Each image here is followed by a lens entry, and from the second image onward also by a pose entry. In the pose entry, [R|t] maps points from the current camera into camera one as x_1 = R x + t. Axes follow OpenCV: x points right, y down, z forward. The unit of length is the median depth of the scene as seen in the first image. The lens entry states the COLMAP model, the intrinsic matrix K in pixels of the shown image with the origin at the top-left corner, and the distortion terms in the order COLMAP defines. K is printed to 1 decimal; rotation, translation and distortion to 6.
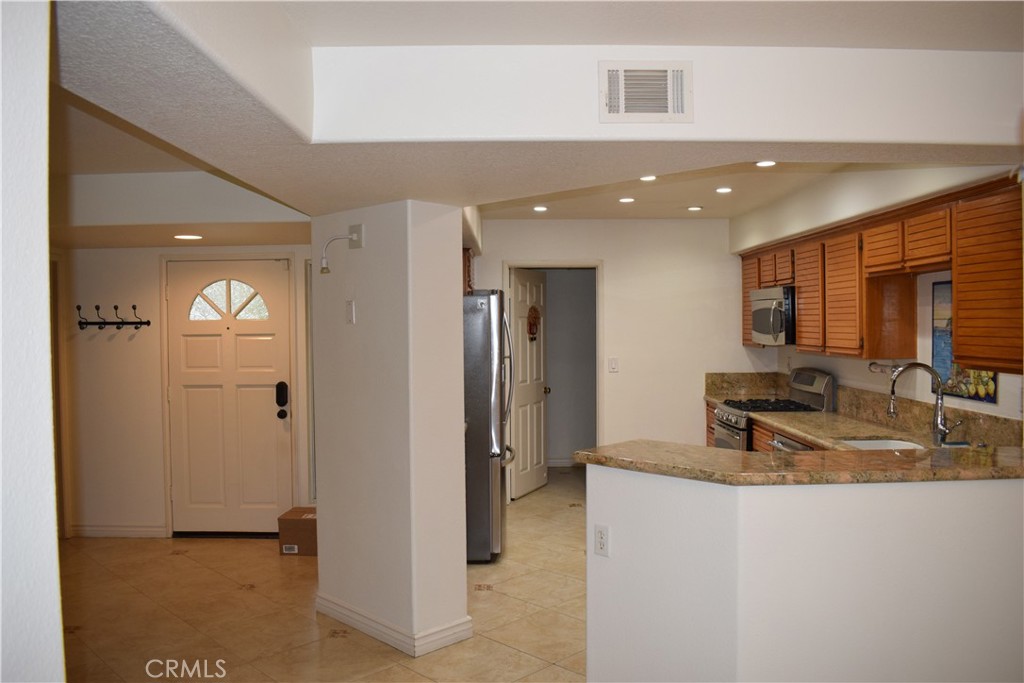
lens RADIAL K [[797.0, 0, 504.6], [0, 797.0, 336.9], [0, 0, 1]] dist [-0.096051, 0.018250]
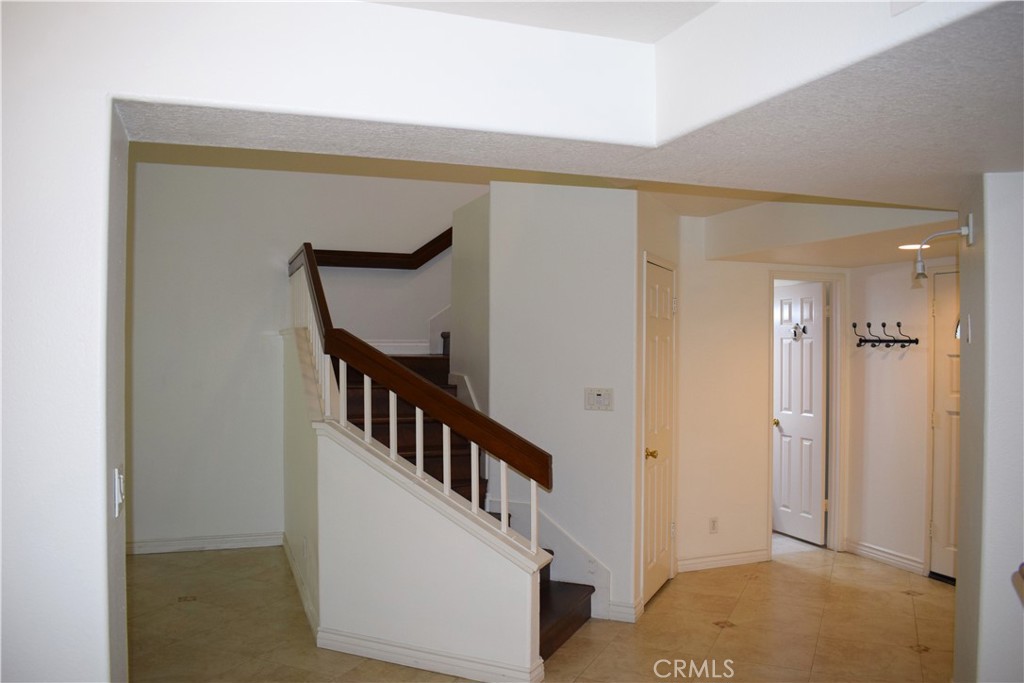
lens RADIAL K [[797.0, 0, 510.9], [0, 797.0, 339.9], [0, 0, 1]] dist [-0.096051, 0.018250]
pose [[0.354135, 0.007247, -0.935166, 0.243402], [-0.025477, 0.999674, -0.001901, -0.005383], [0.934847, 0.024498, 0.354204, 0.222579]]
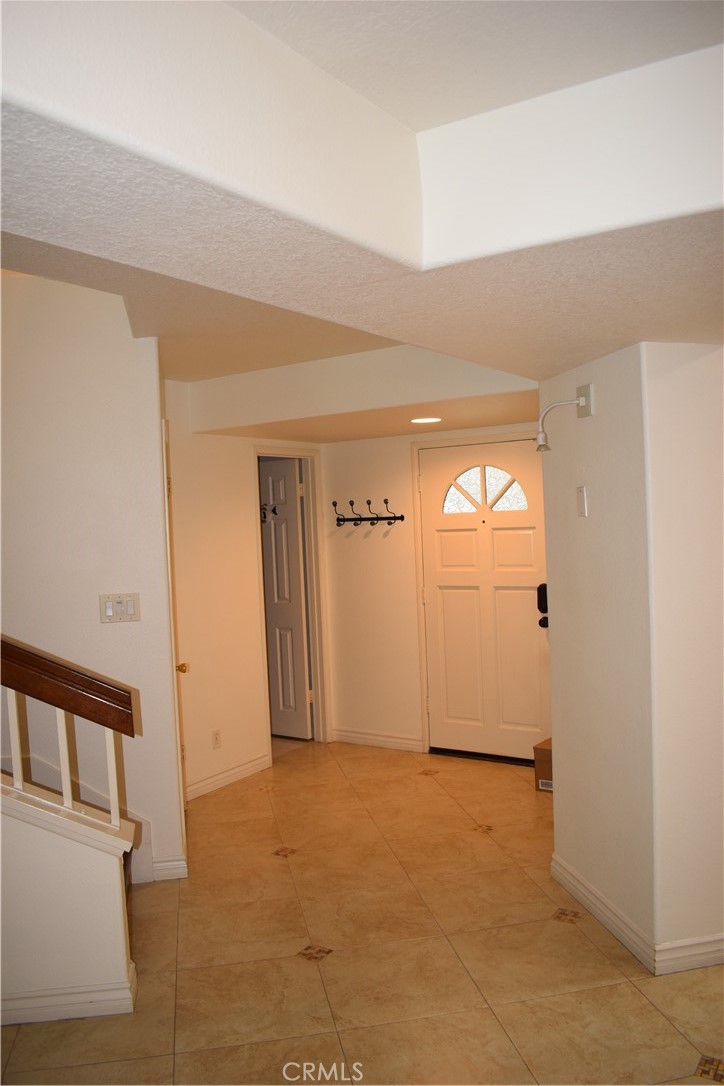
lens RADIAL K [[845.3, 0, 359.7], [0, 845.3, 544.9], [0, 0, 1]] dist [-0.096051, 0.018250]
pose [[0.834182, -0.008095, -0.551430, 0.049378], [0.023608, 0.999500, 0.021040, -0.008171], [0.550984, -0.030569, 0.833956, 0.147783]]
